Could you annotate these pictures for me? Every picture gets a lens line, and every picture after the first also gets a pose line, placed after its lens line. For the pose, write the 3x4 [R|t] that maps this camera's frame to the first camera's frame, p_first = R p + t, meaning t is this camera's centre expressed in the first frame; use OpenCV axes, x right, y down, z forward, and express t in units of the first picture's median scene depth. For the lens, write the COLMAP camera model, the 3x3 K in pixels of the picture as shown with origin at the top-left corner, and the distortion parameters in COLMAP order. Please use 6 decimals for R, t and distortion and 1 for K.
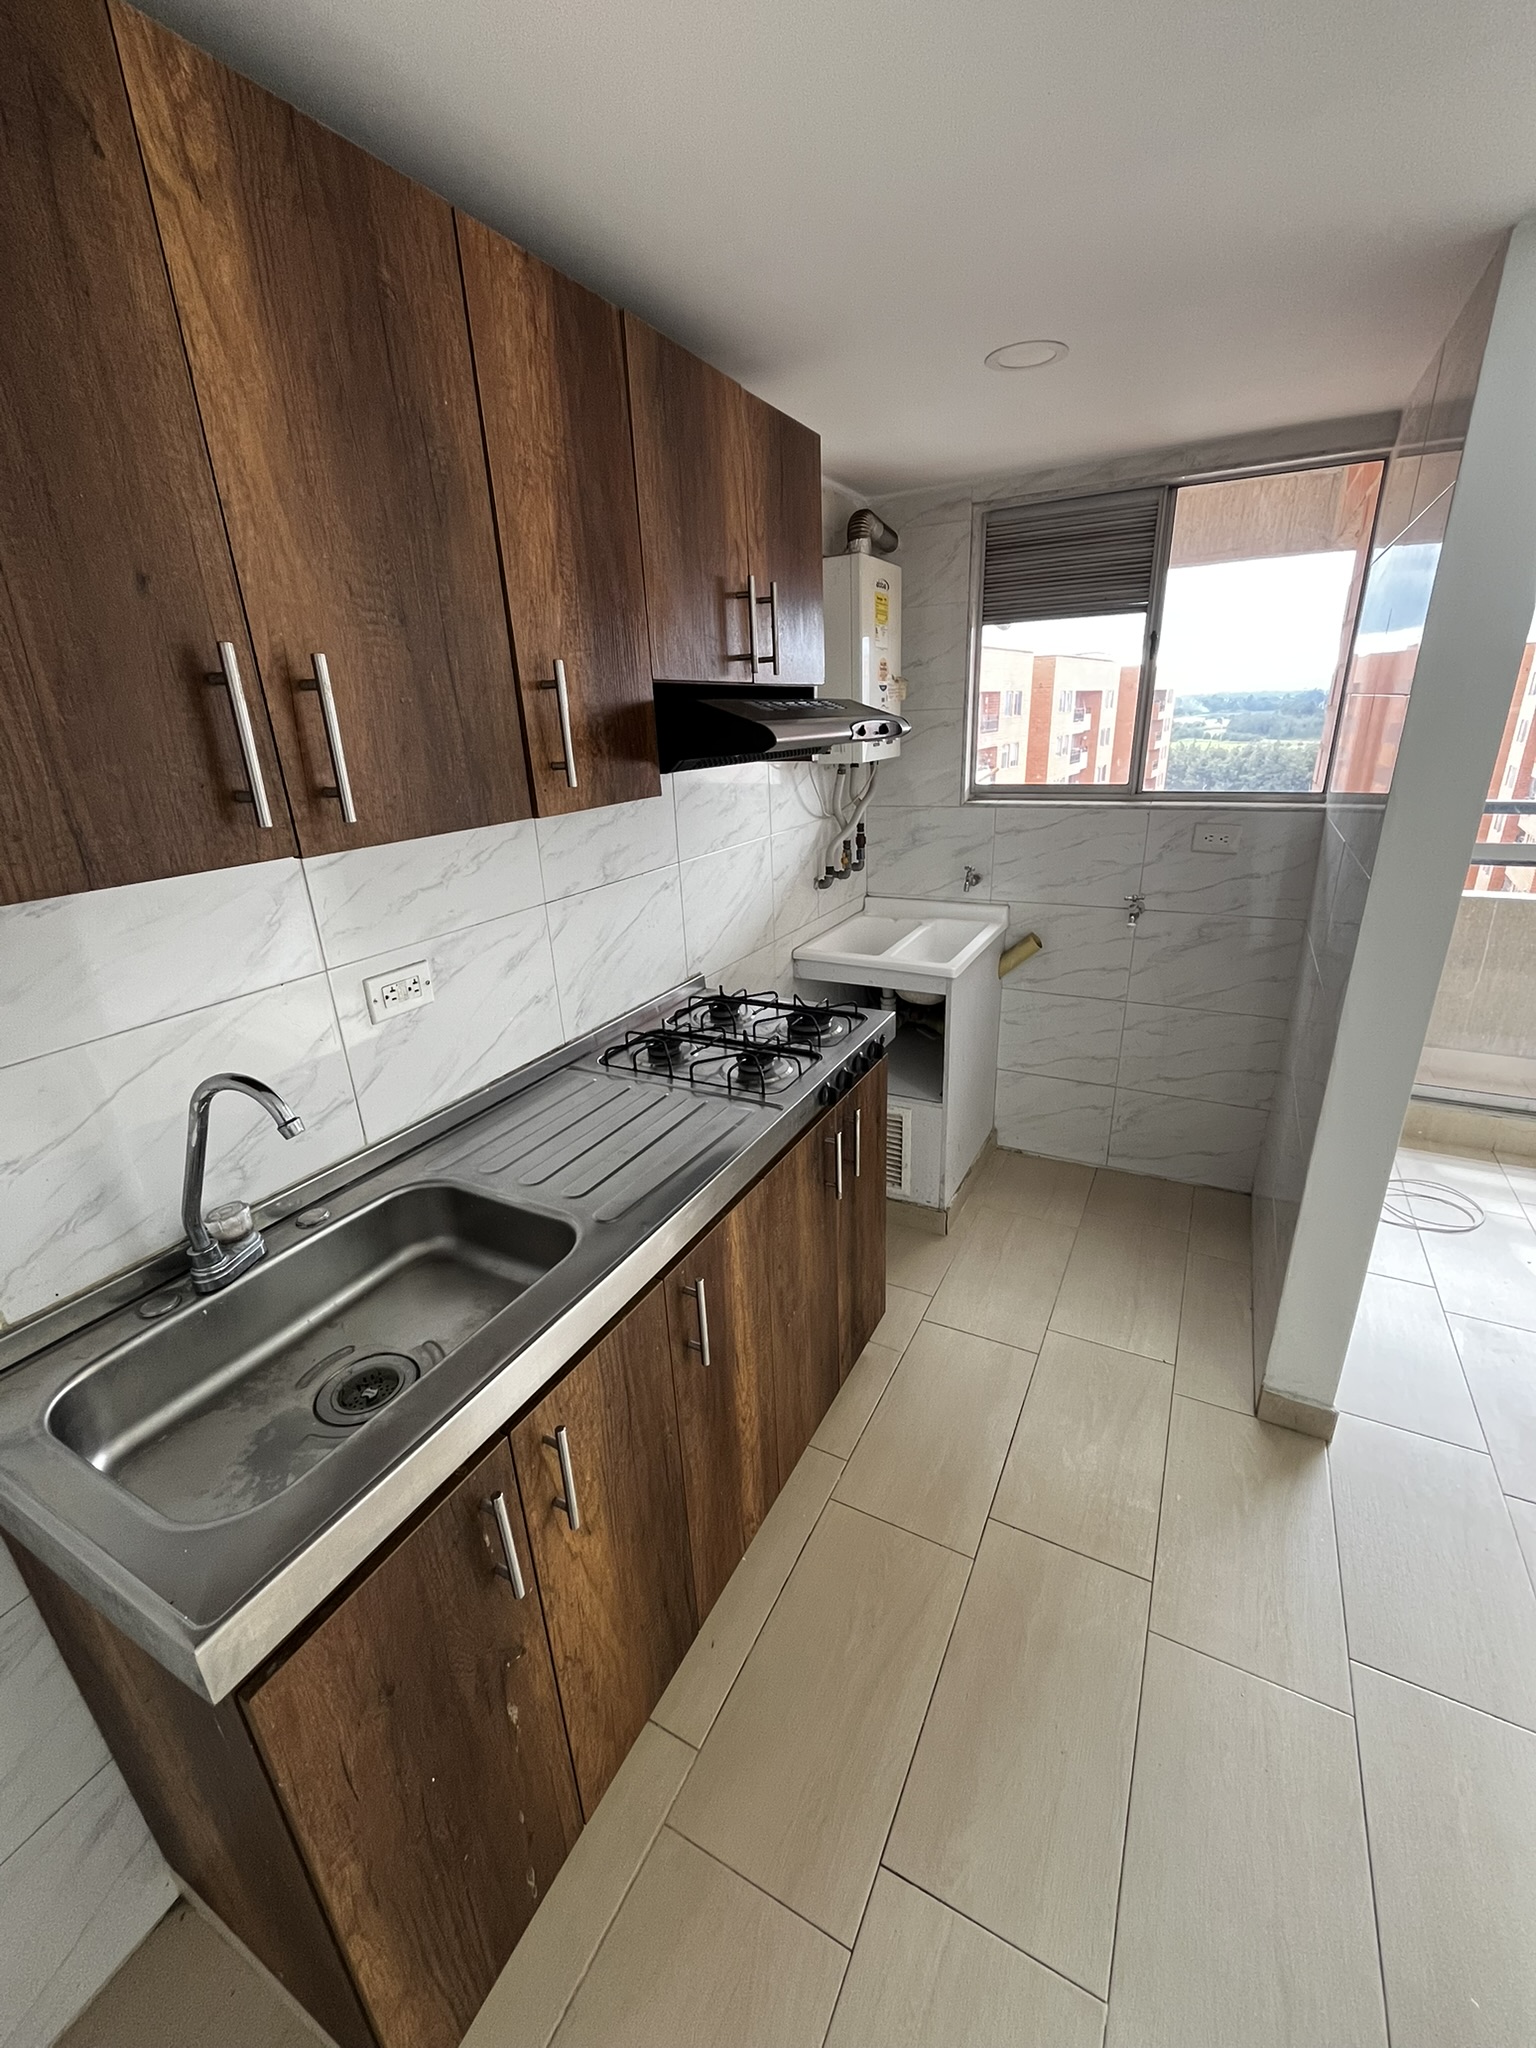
lens RADIAL K [[831.9, 0, 765.8], [0, 831.9, 1020.6], [0, 0, 1]] dist [-0.001044, -0.000061]
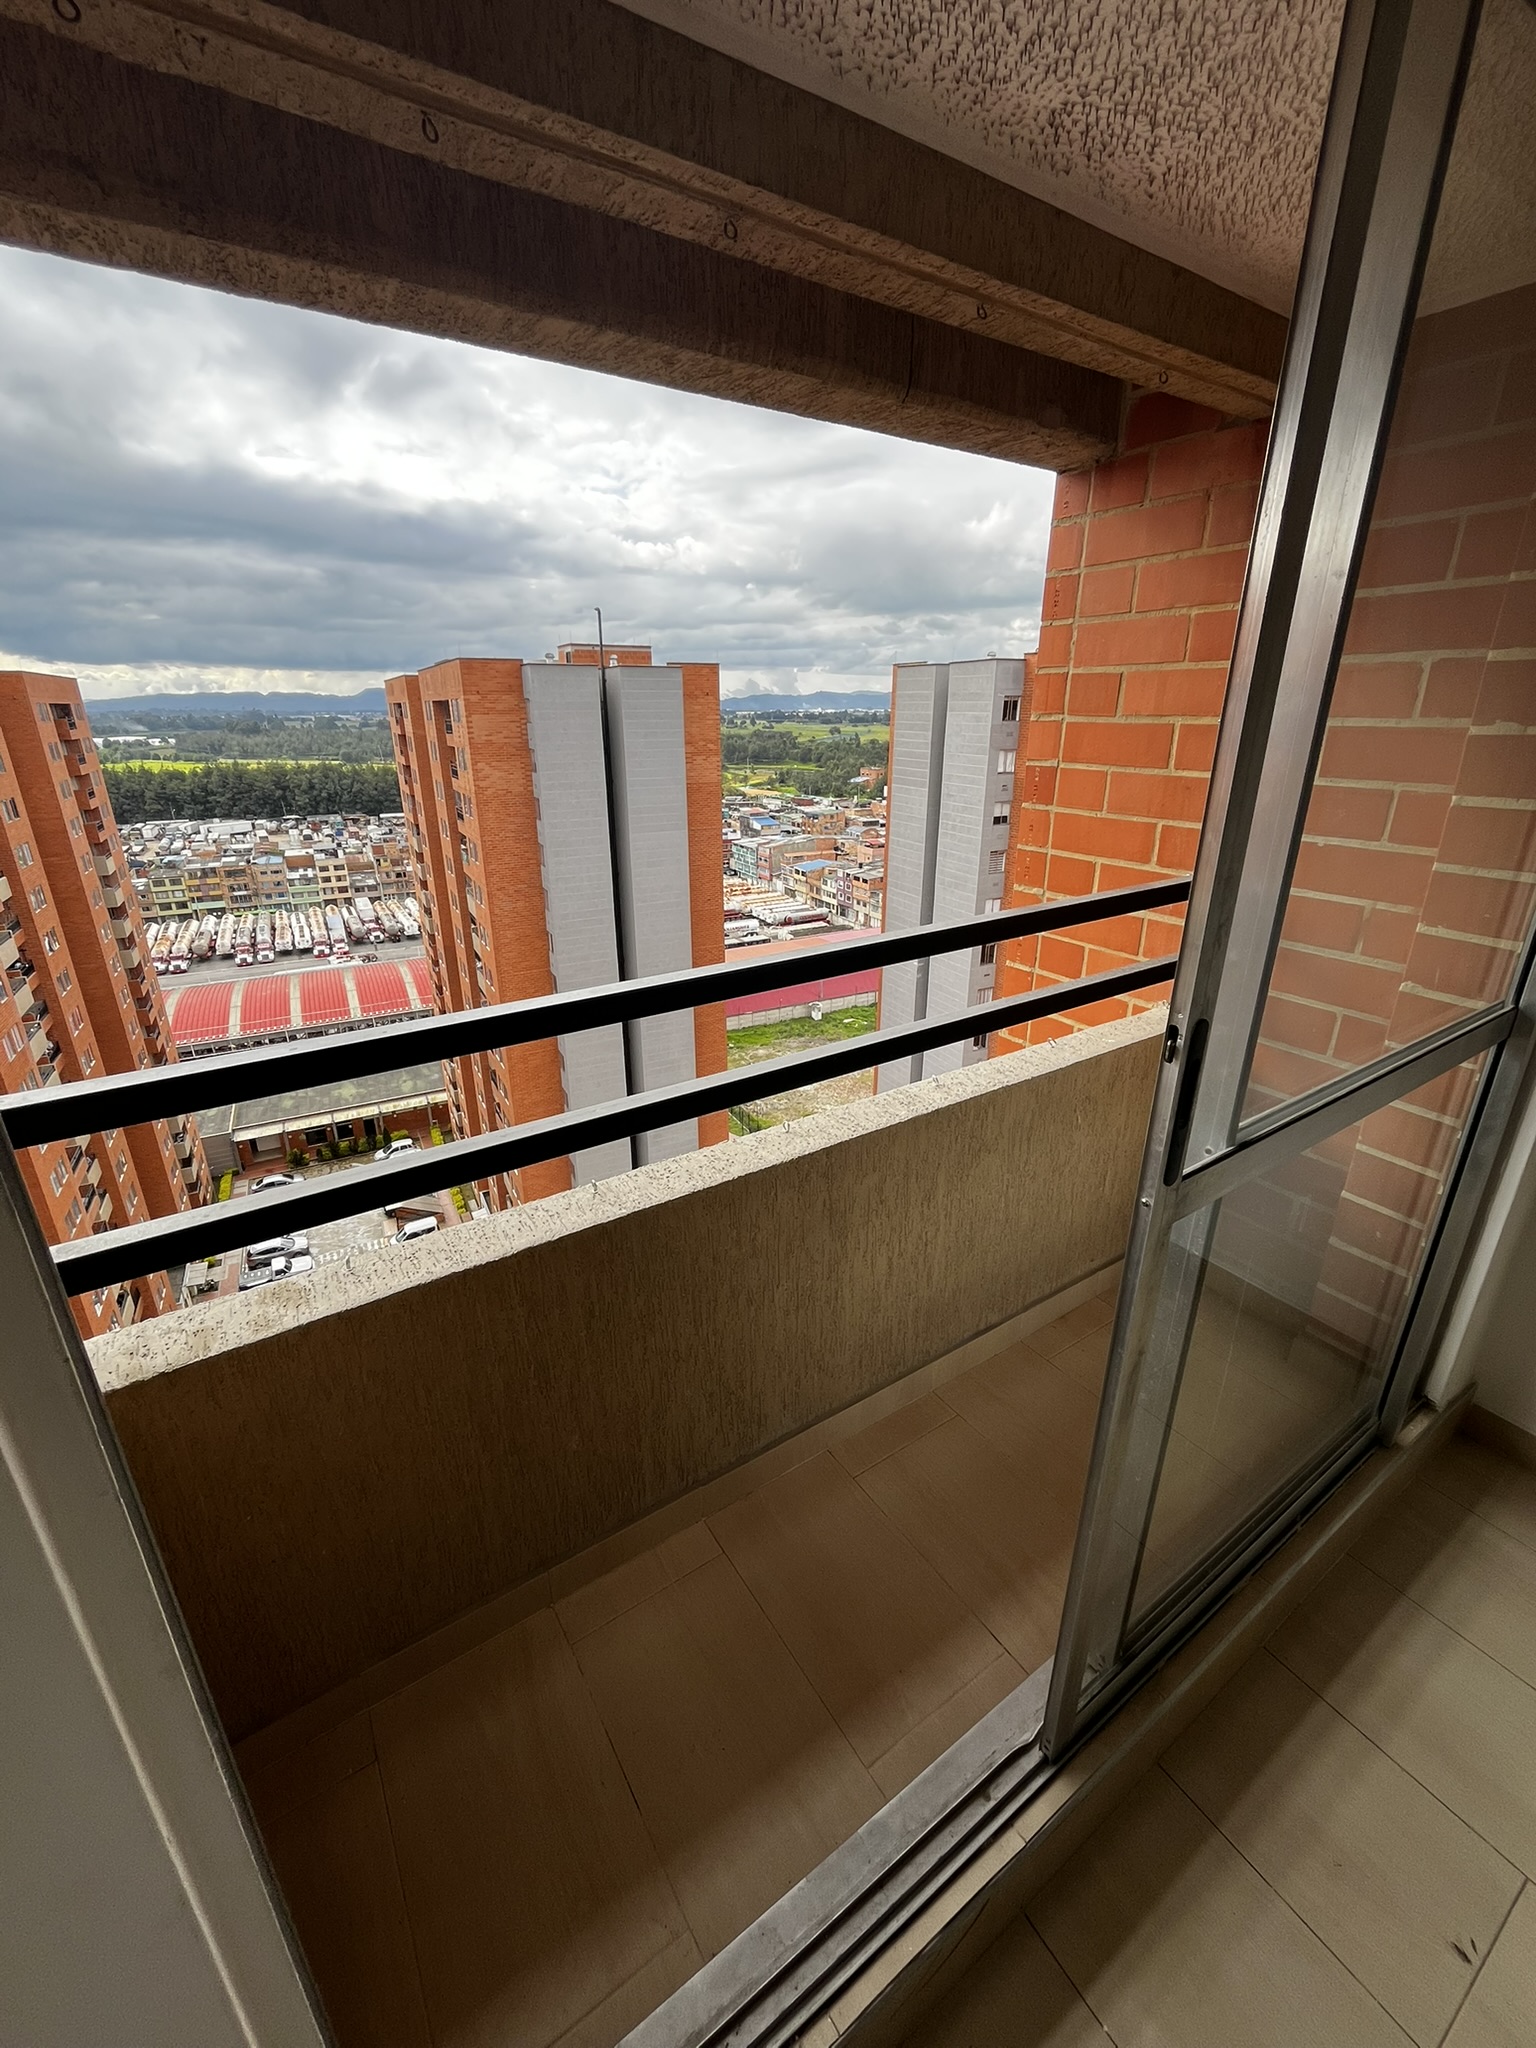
lens RADIAL K [[833.1, 0, 761.8], [0, 833.1, 1025.5], [0, 0, 1]] dist [-0.001463, -0.000233]
pose [[0.480577, -0.277321, 0.831949, 0.160675], [0.290548, 0.945452, 0.147320, -0.068921], [-0.827422, 0.170922, 0.534937, 0.166378]]
